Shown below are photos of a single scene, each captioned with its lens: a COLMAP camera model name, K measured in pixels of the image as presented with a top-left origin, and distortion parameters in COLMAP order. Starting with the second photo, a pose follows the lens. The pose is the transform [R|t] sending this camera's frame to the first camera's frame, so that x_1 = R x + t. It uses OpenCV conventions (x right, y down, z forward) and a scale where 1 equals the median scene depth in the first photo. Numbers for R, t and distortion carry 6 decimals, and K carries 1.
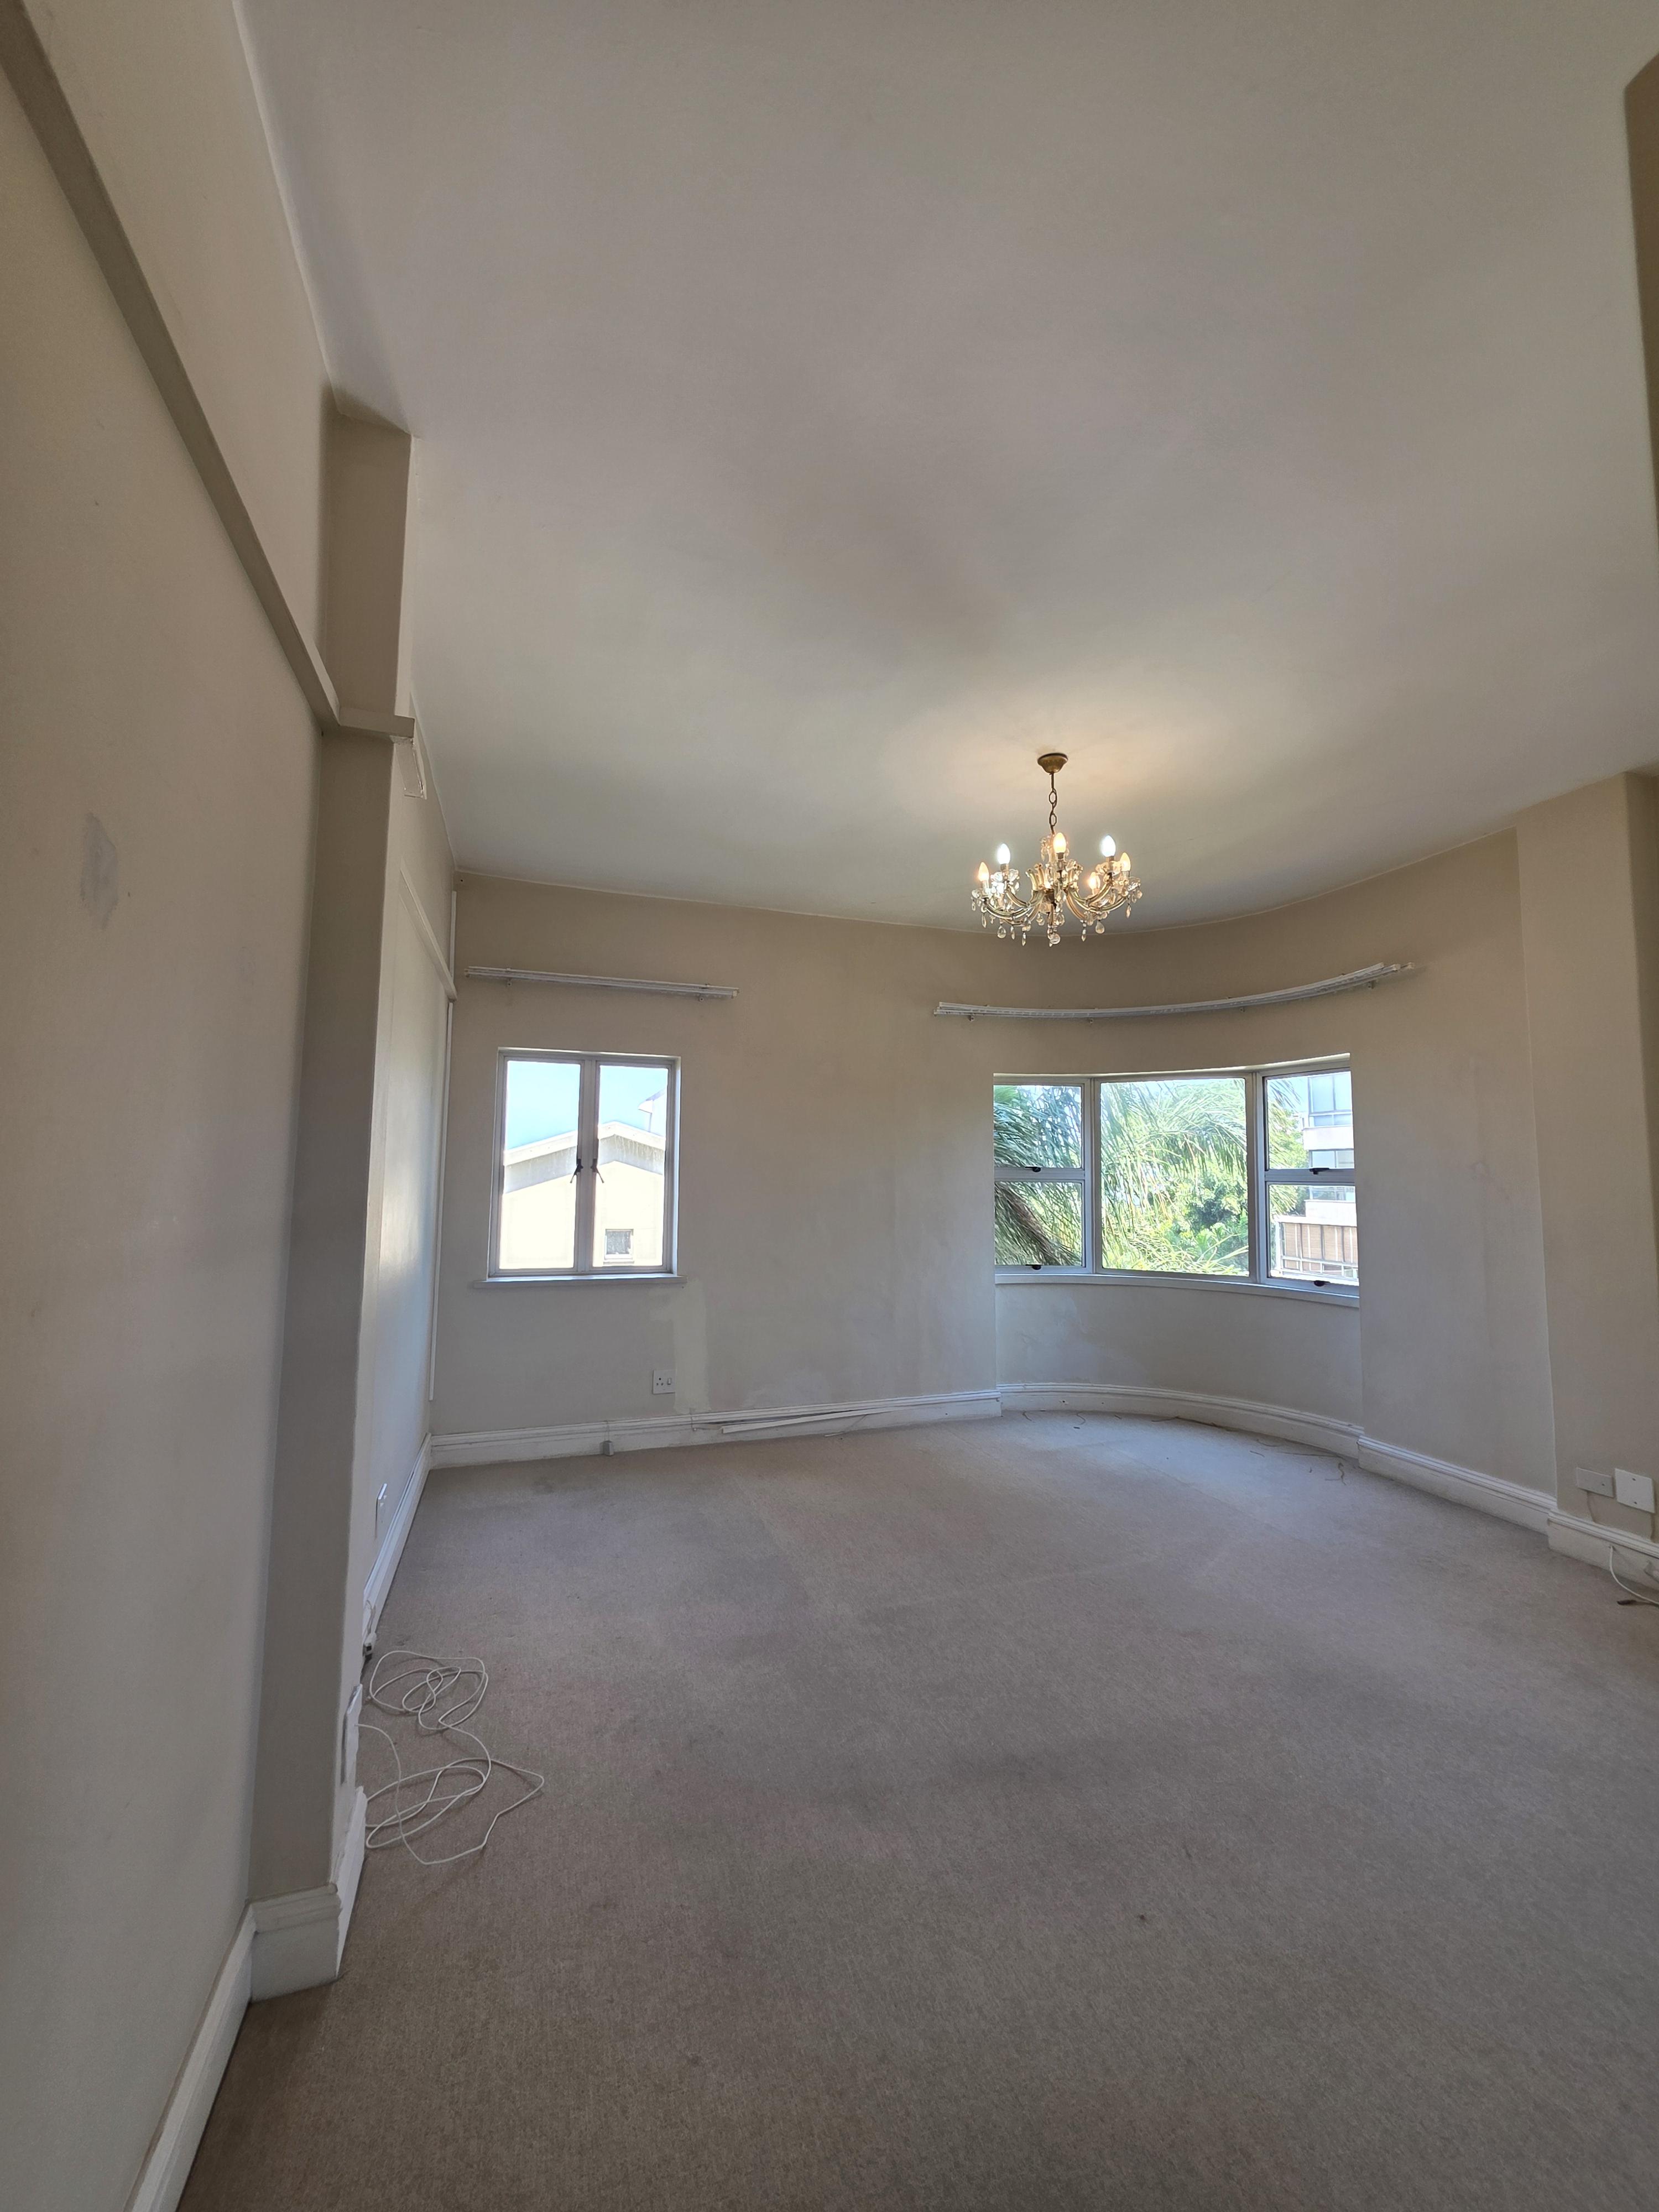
lens RADIAL K [[894.3, 0, 830.8], [0, 894.3, 1103.1], [0, 0, 1]] dist [0.003991, 0.000606]
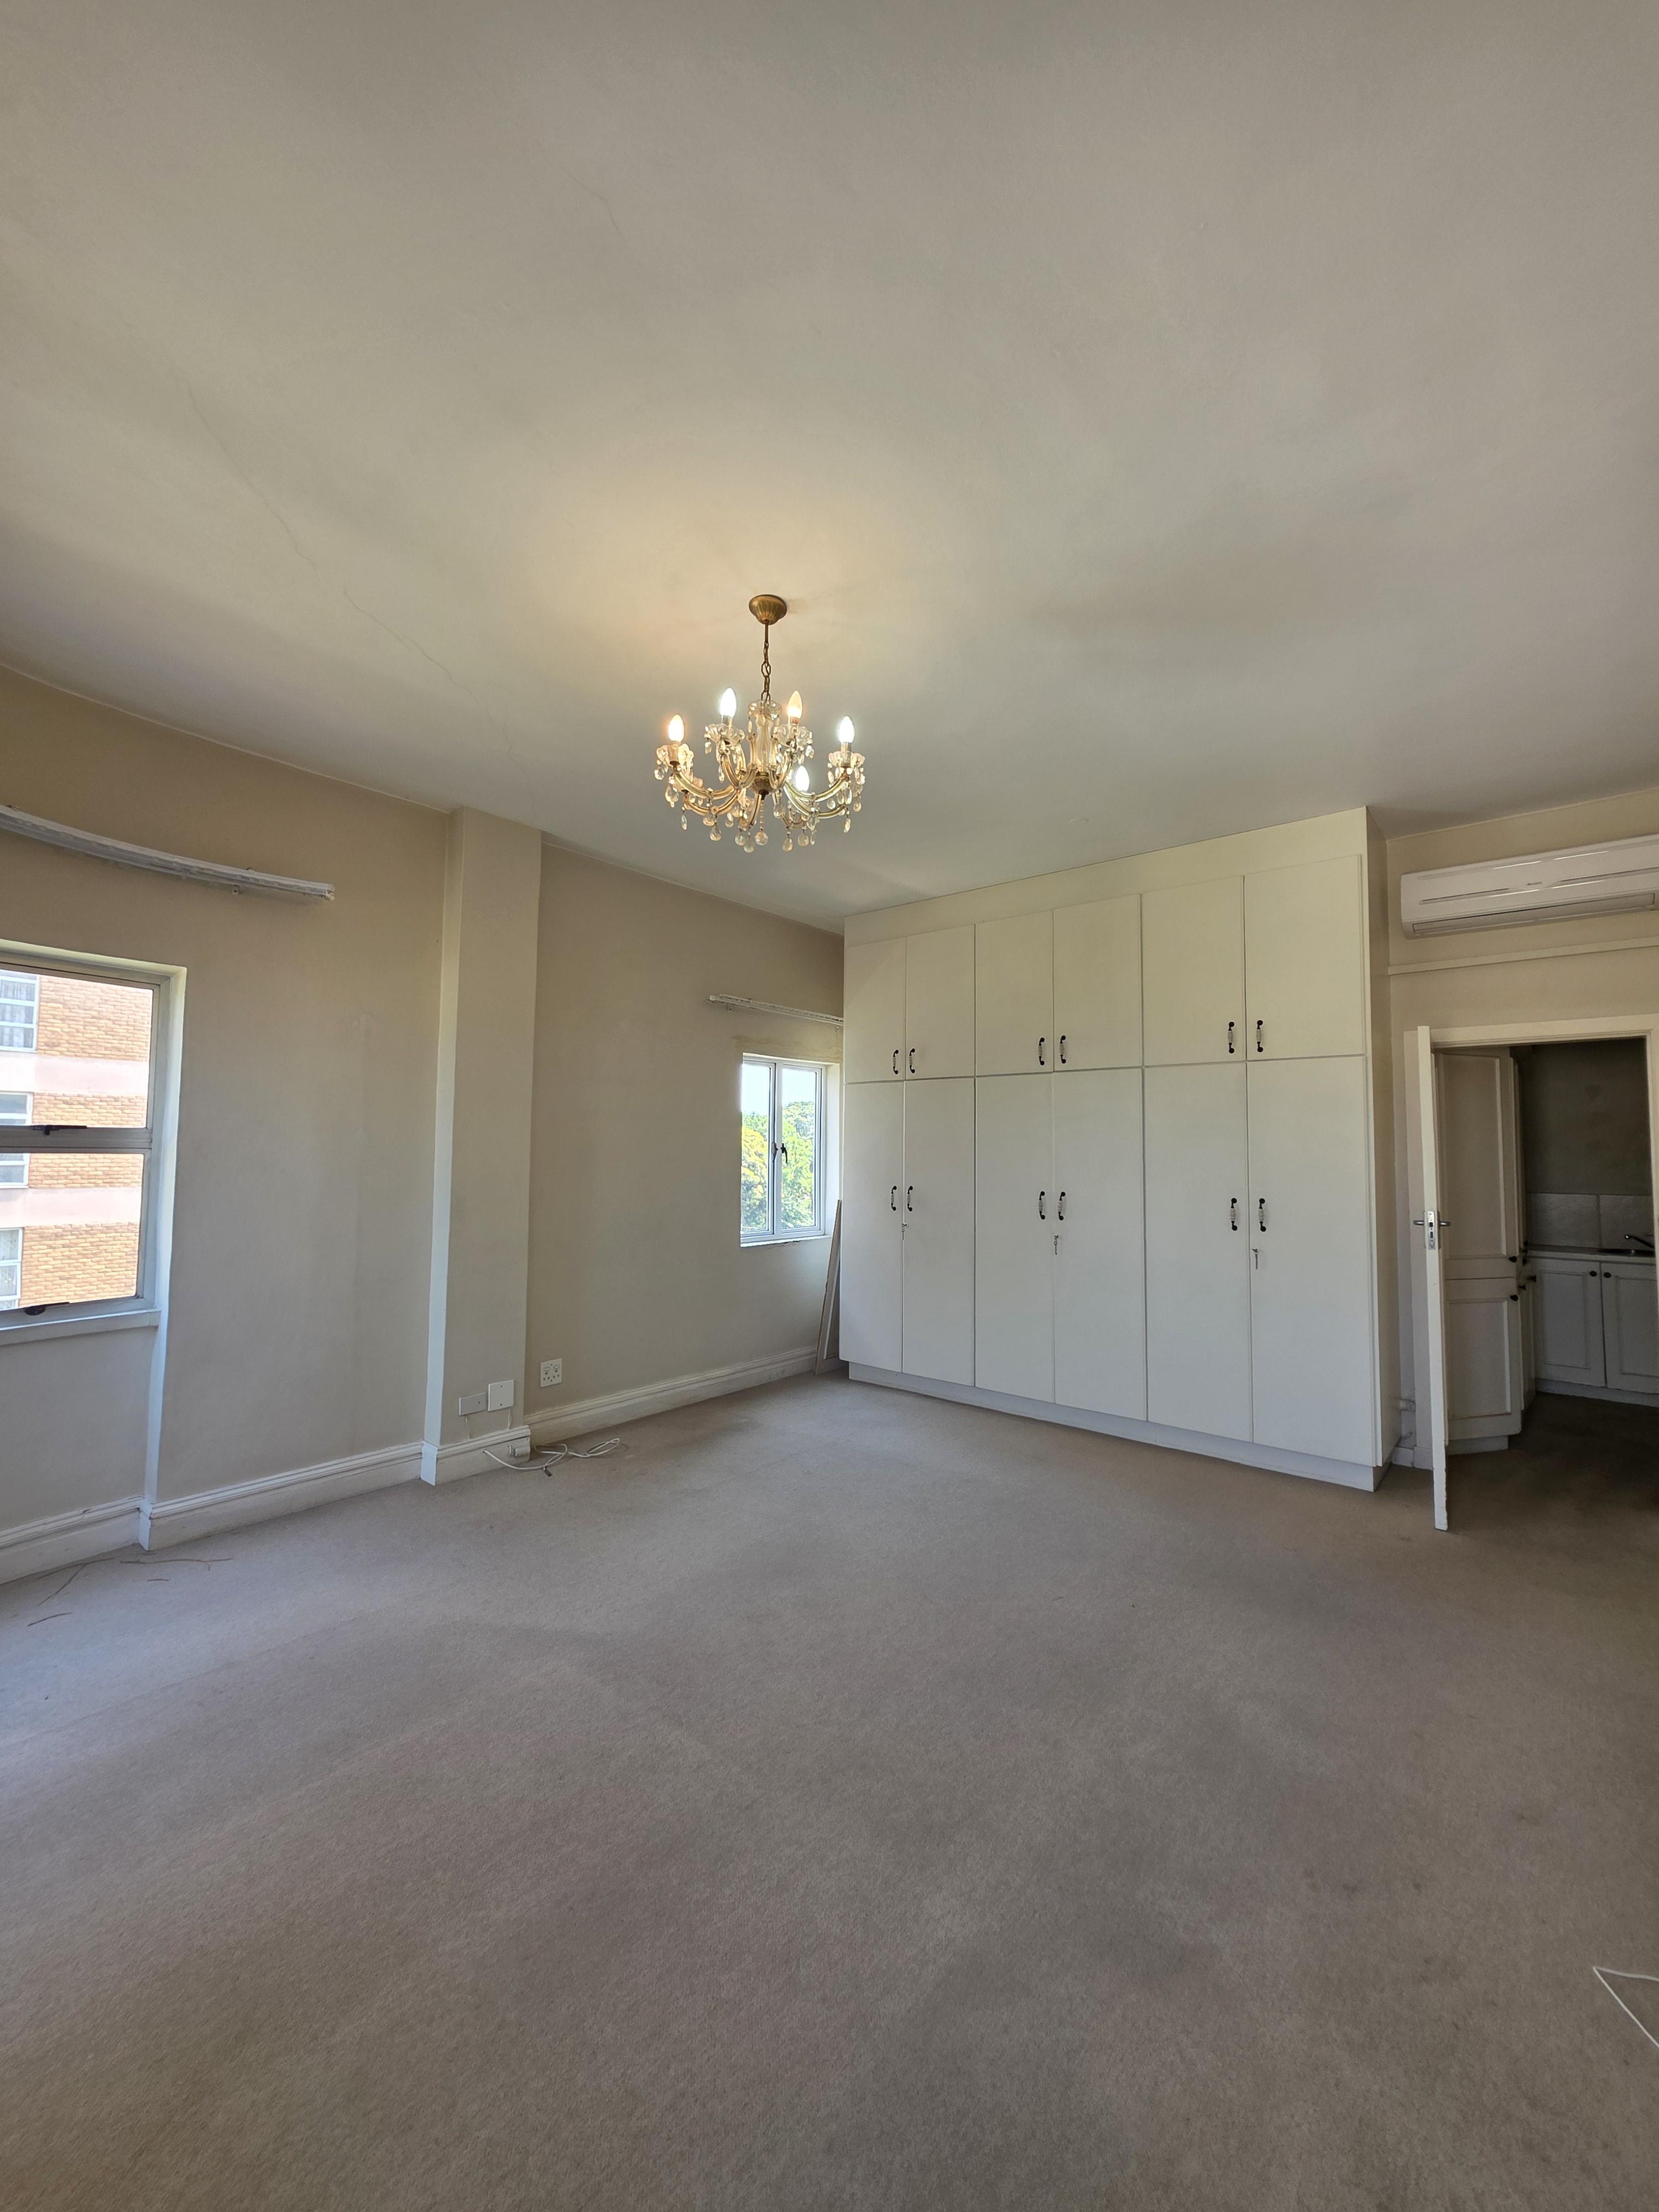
lens RADIAL K [[894.3, 0, 829.9], [0, 894.3, 1108.7], [0, 0, 1]] dist [0.003991, 0.000606]
pose [[-0.534761, 0.032275, 0.844387, -0.322842], [-0.083868, 0.992309, -0.091043, 0.084849], [-0.840831, -0.119503, -0.527942, 1.022890]]
